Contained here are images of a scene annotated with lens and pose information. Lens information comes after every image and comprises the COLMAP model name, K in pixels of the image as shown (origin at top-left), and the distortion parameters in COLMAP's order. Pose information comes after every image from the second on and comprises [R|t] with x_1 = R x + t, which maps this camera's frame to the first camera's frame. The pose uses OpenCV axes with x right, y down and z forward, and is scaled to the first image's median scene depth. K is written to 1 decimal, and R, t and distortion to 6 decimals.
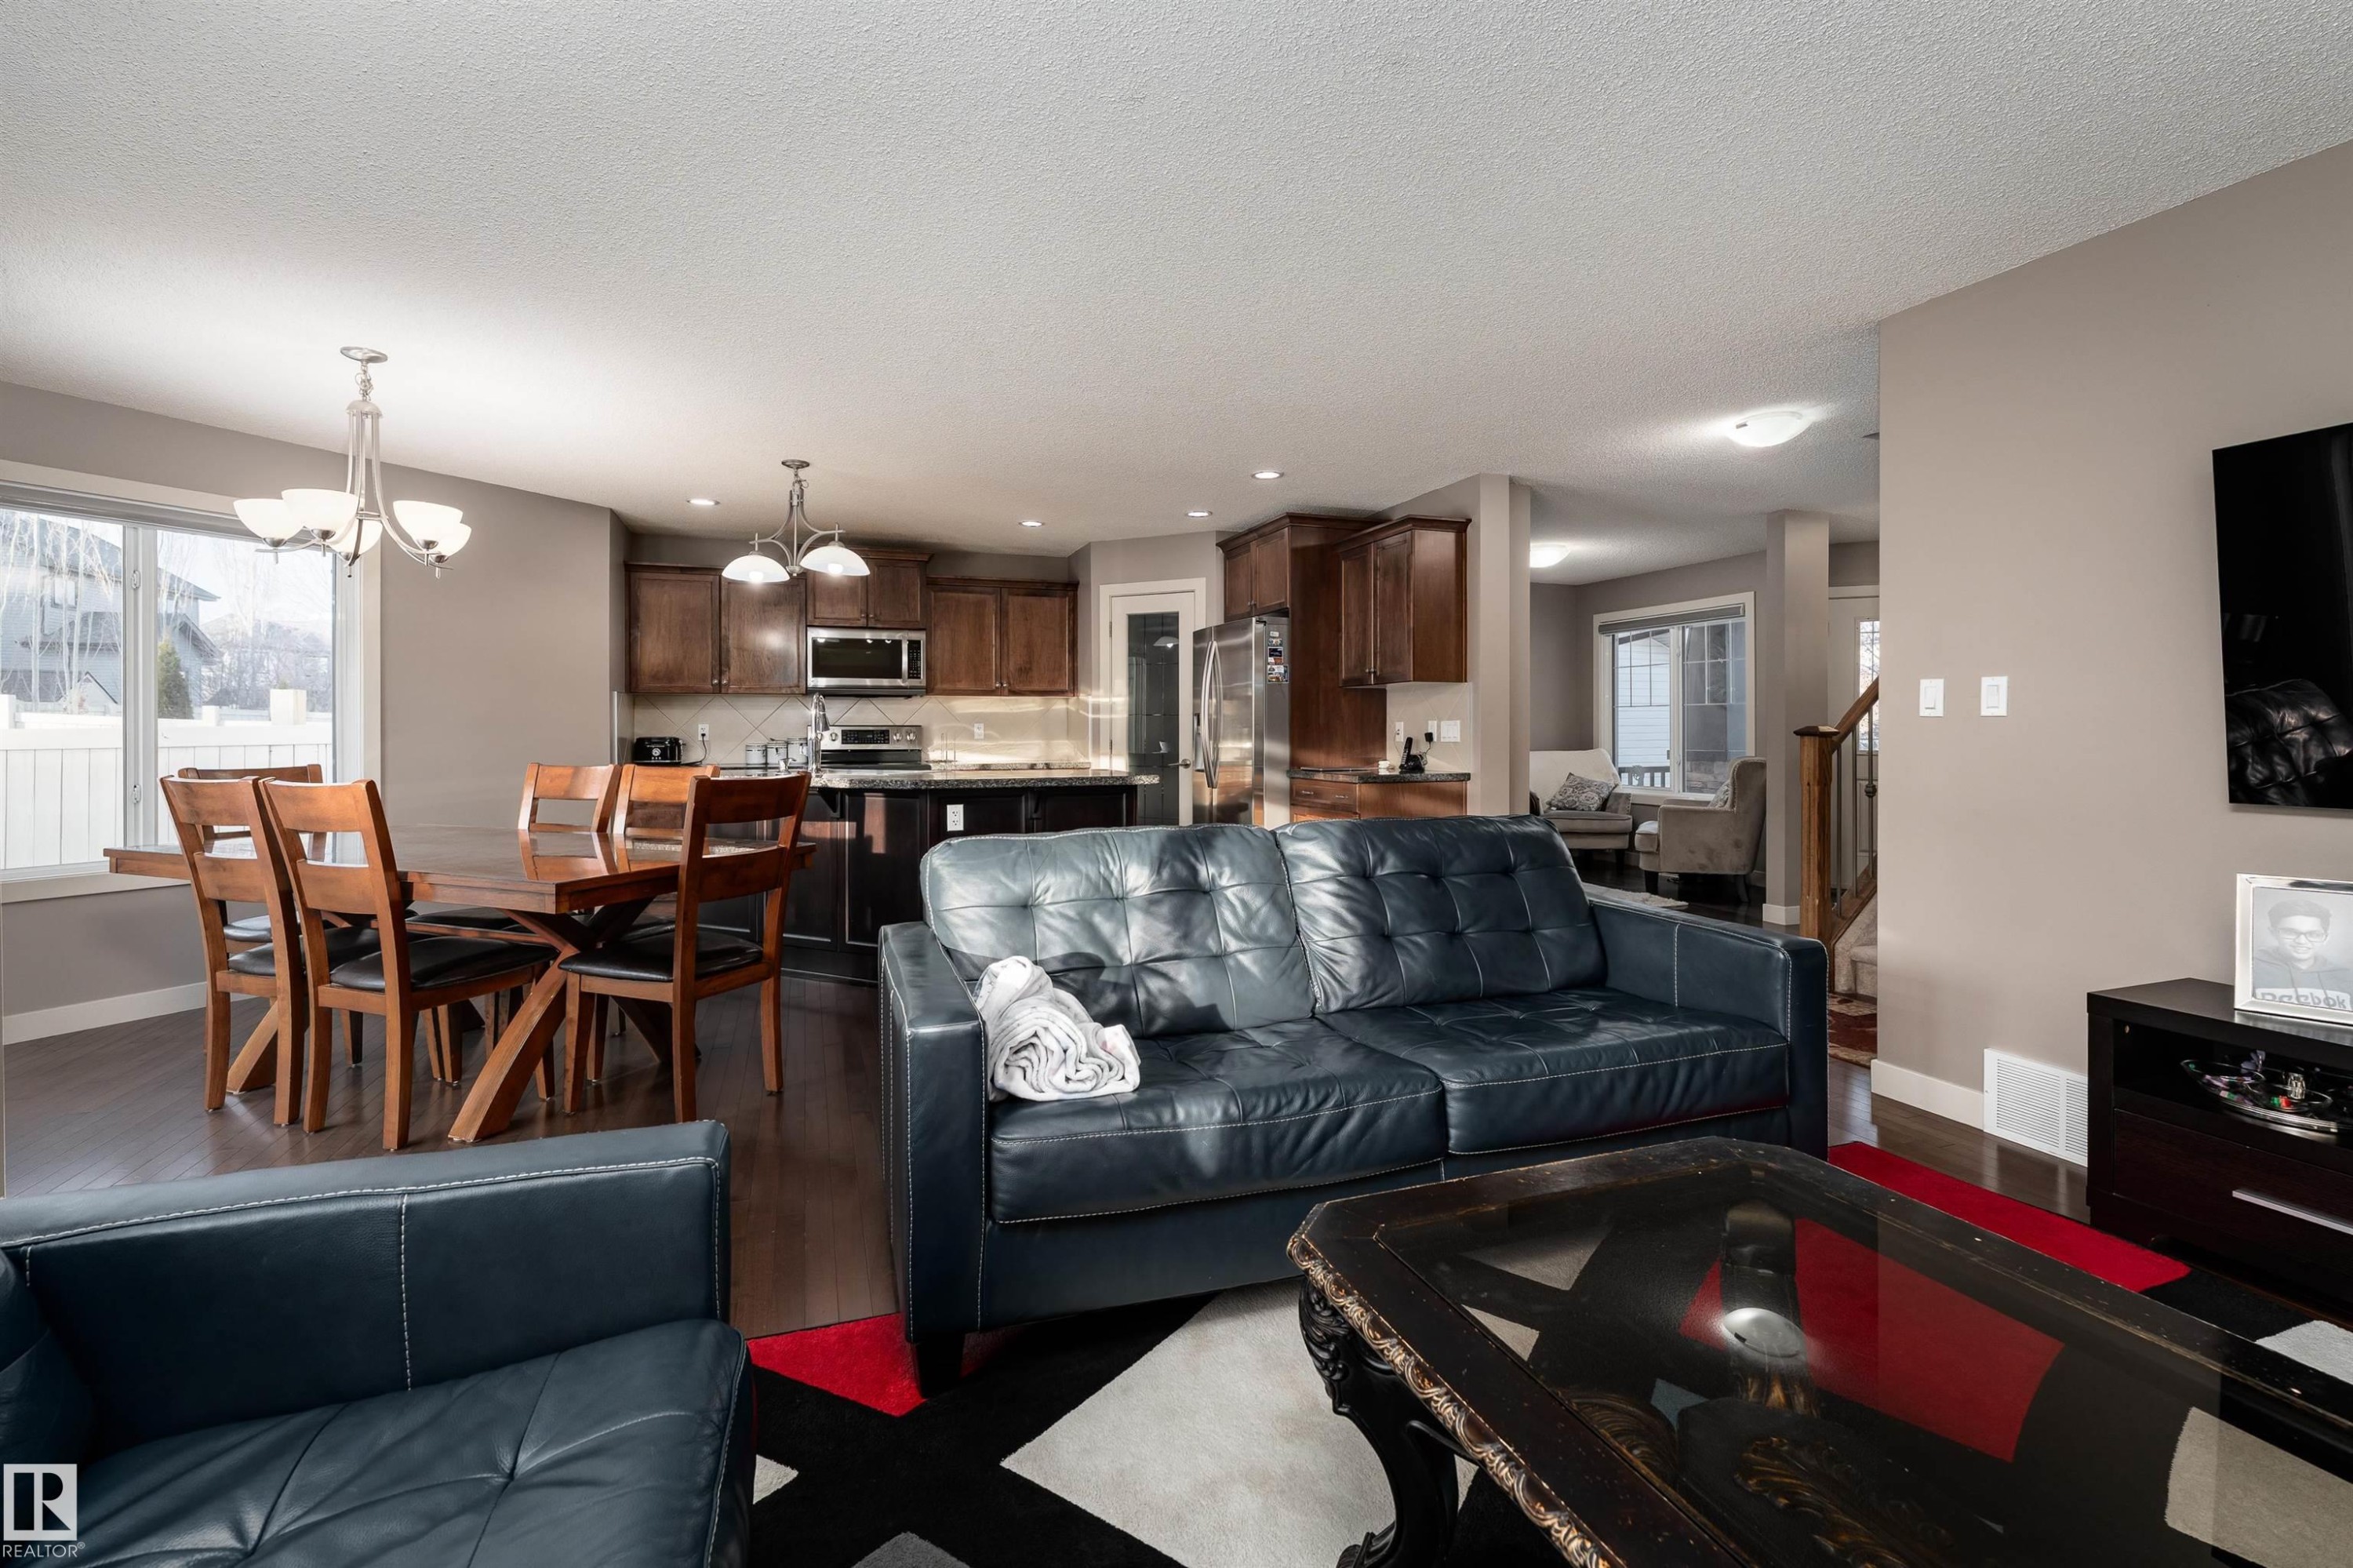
lens RADIAL K [[1015.9, 0, 1147.4], [0, 1015.9, 724.5], [0, 0, 1]] dist [-0.004094, 0.000237]
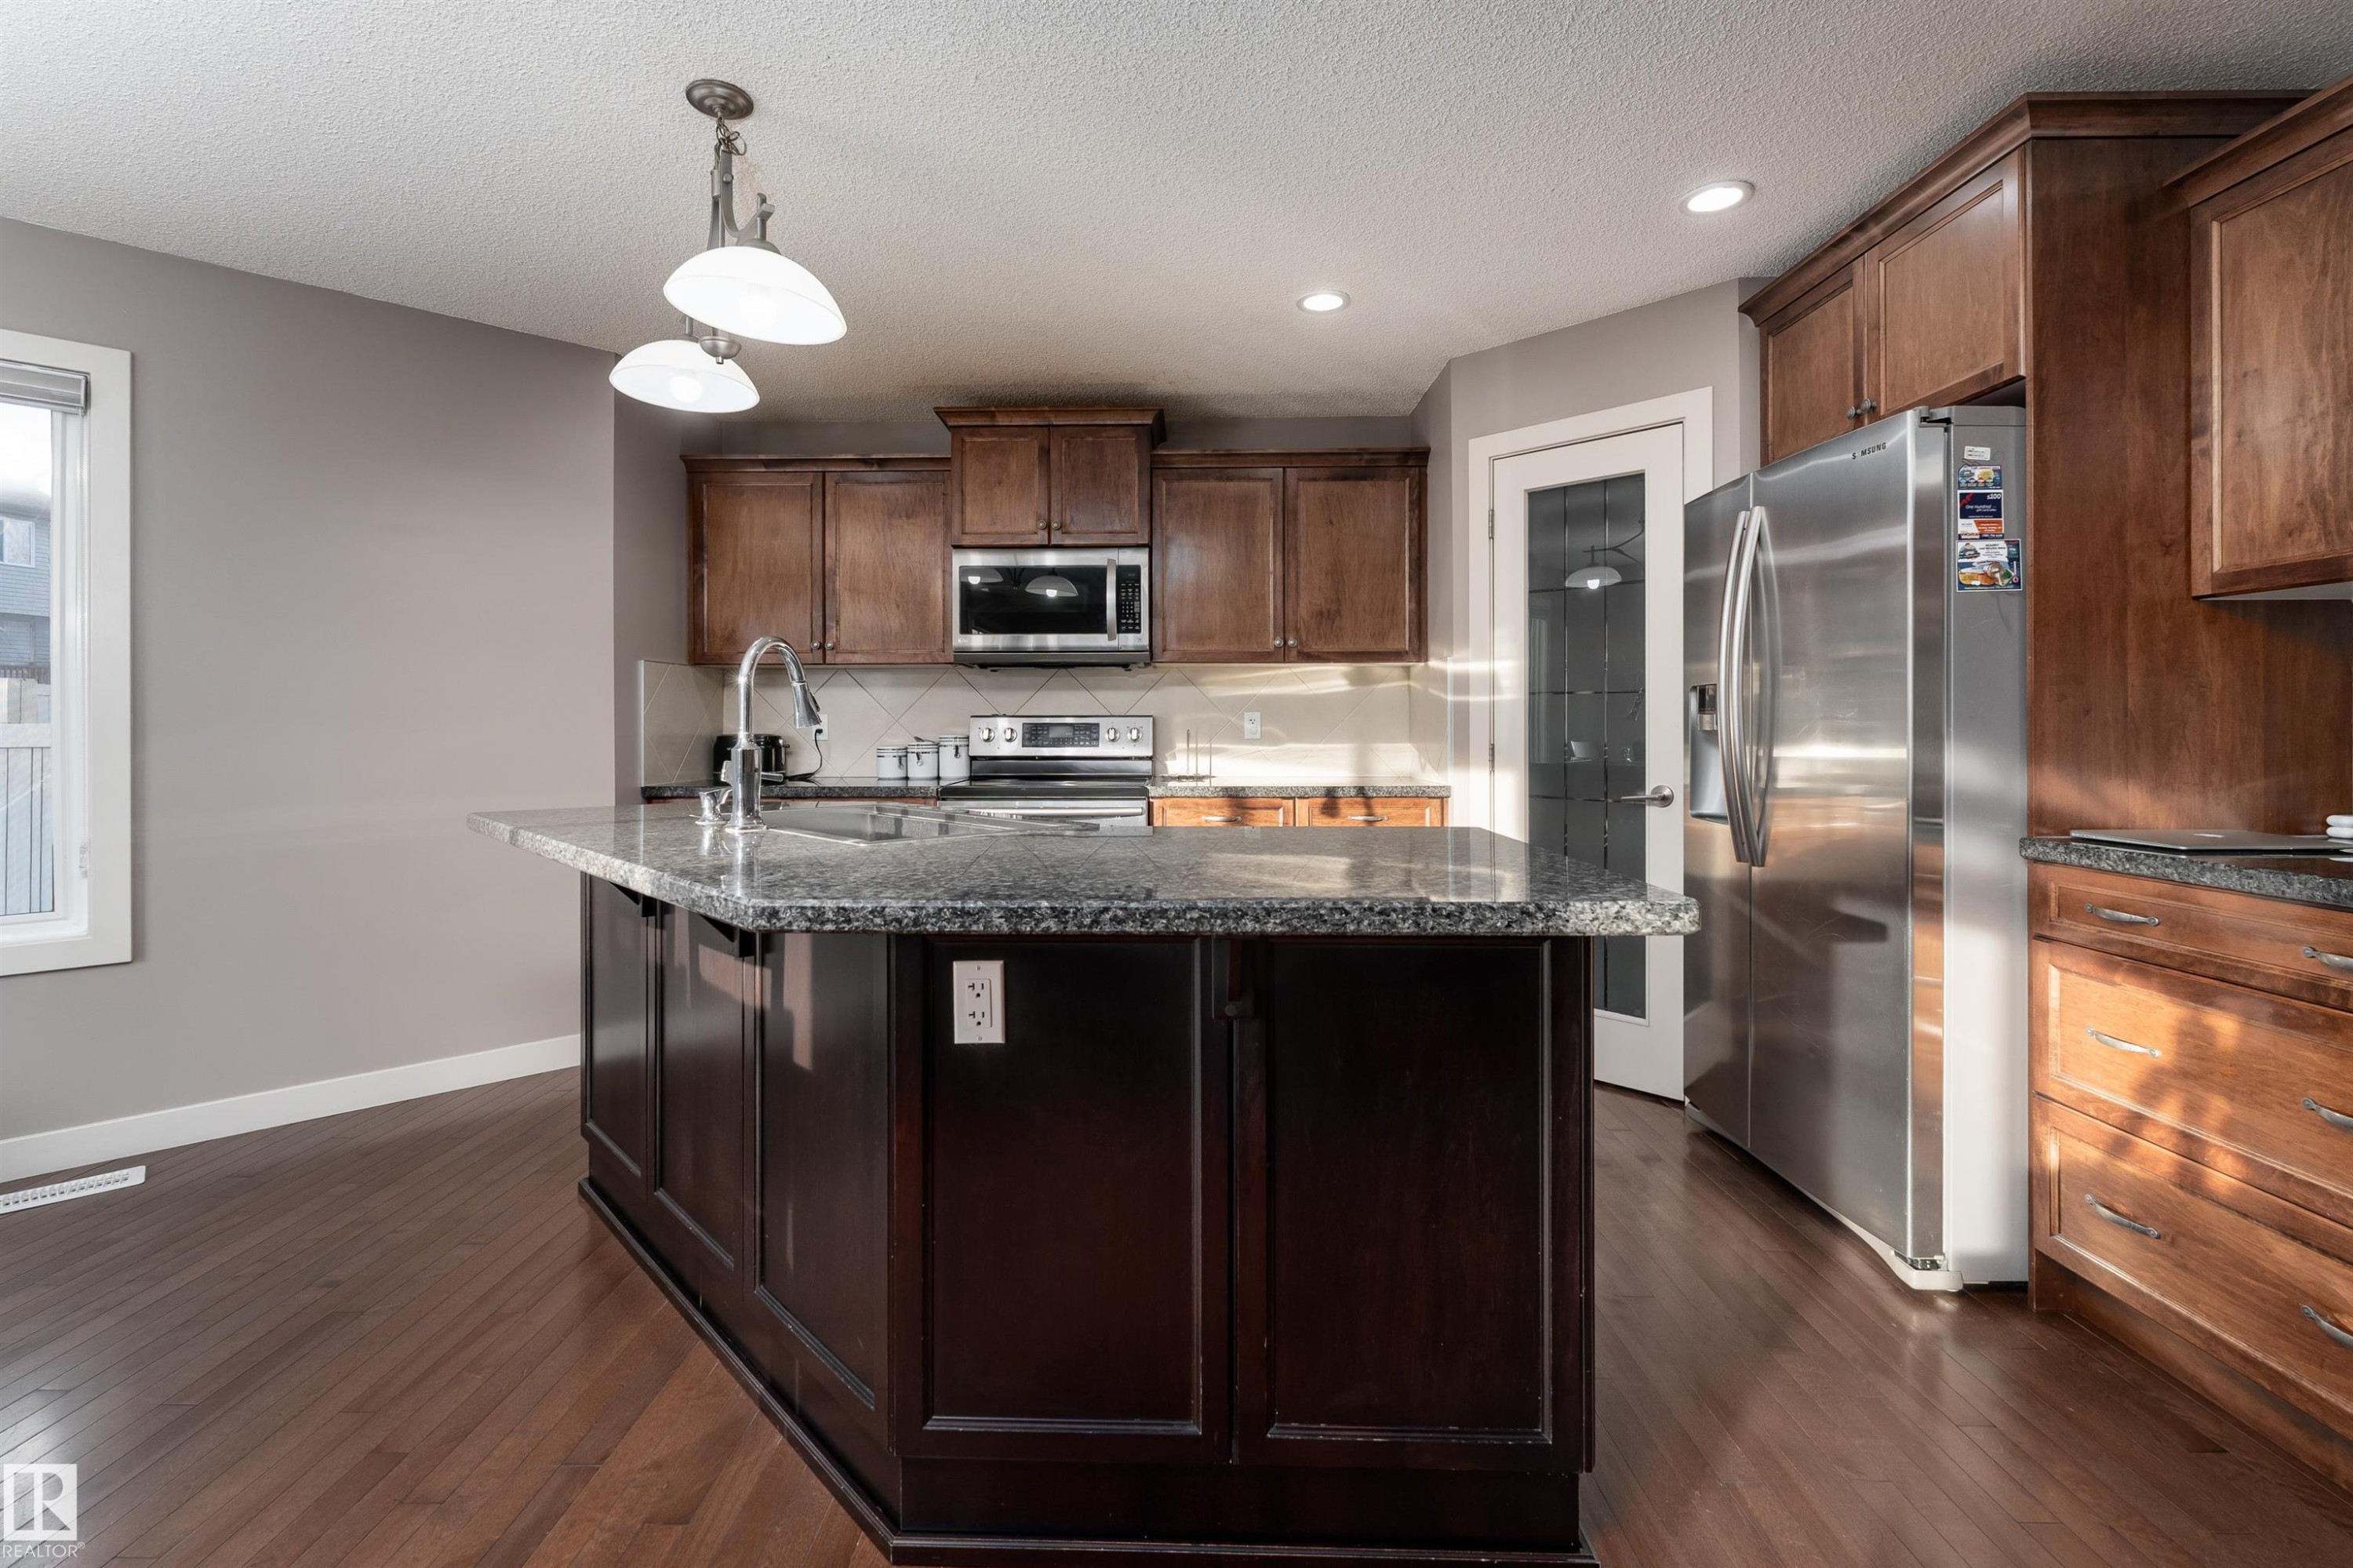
lens RADIAL K [[1015.9, 0, 1151.0], [0, 1015.9, 724.2], [0, 0, 1]] dist [-0.004094, 0.000237]
pose [[0.937916, -0.001577, -0.346858, -0.020068], [0.003498, 0.999982, 0.004913, 0.002831], [0.346844, -0.005821, 0.937905, 0.472377]]
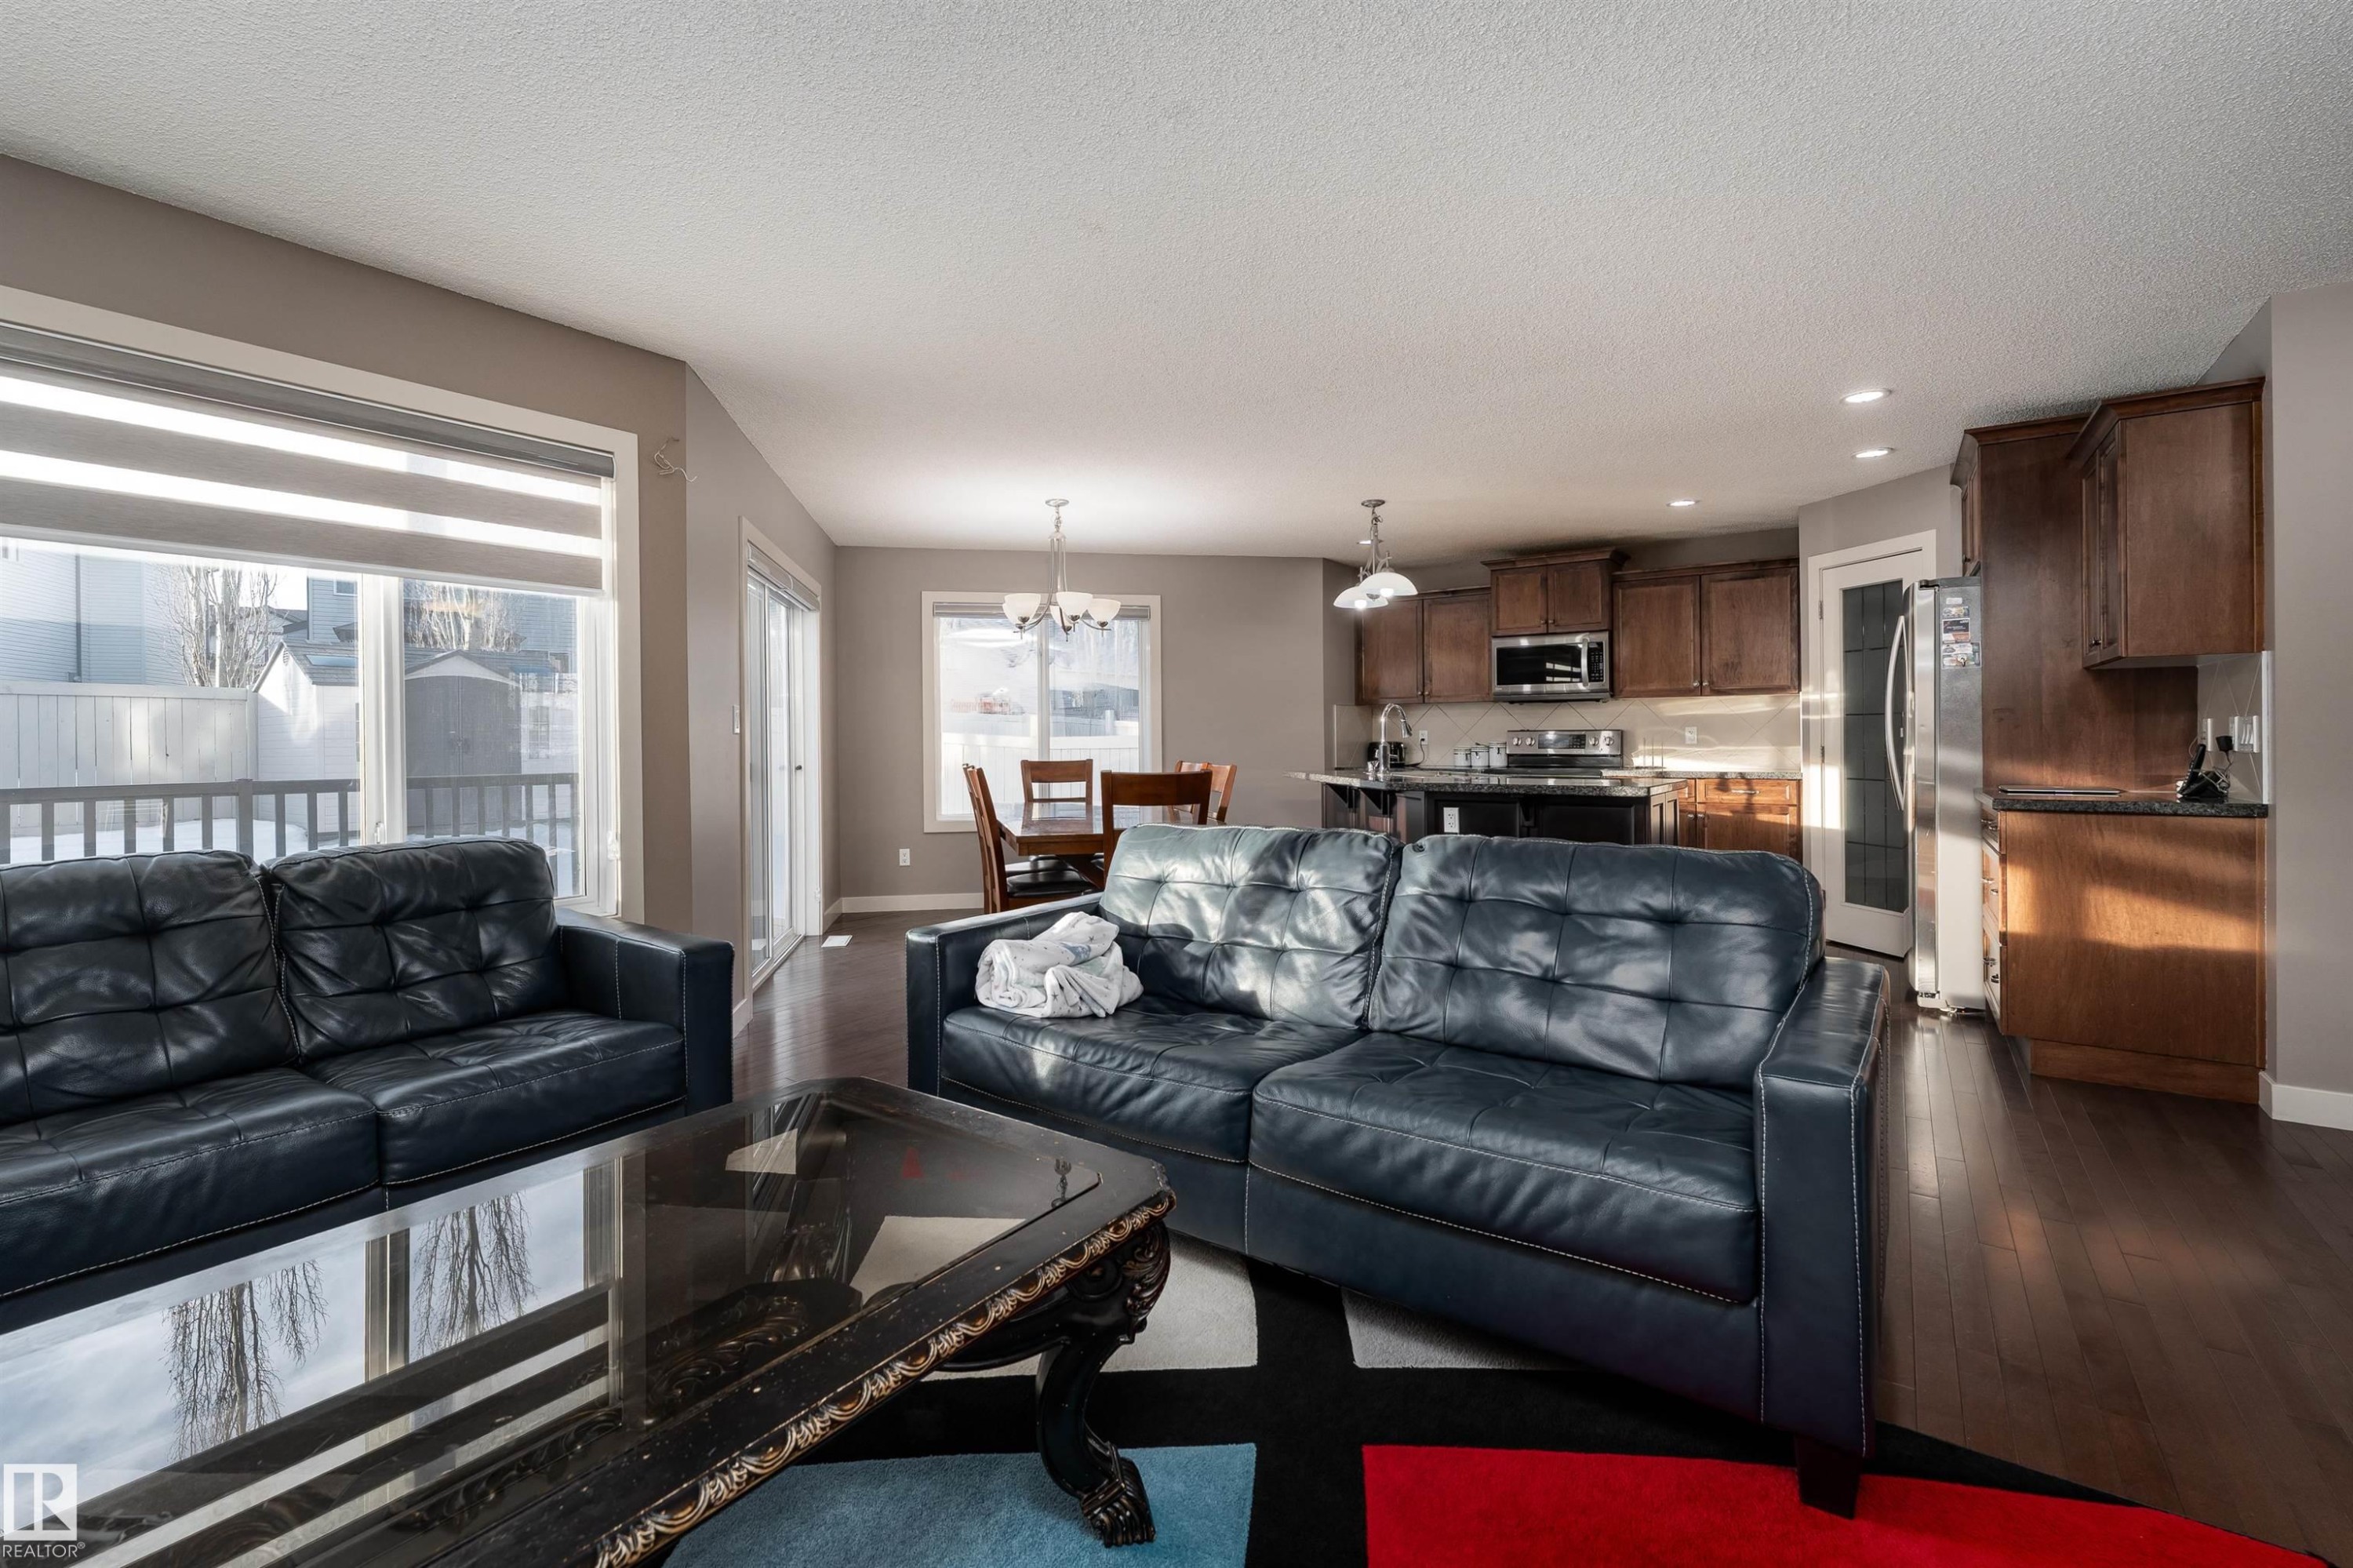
lens RADIAL K [[1015.9, 0, 1184.2], [0, 1015.9, 738.2], [0, 0, 1]] dist [-0.004094, 0.000237]
pose [[0.596827, -0.002356, -0.802366, 0.315761], [0.010966, 0.999926, 0.005221, -0.000664], [0.802295, -0.011915, 0.596809, 0.104432]]
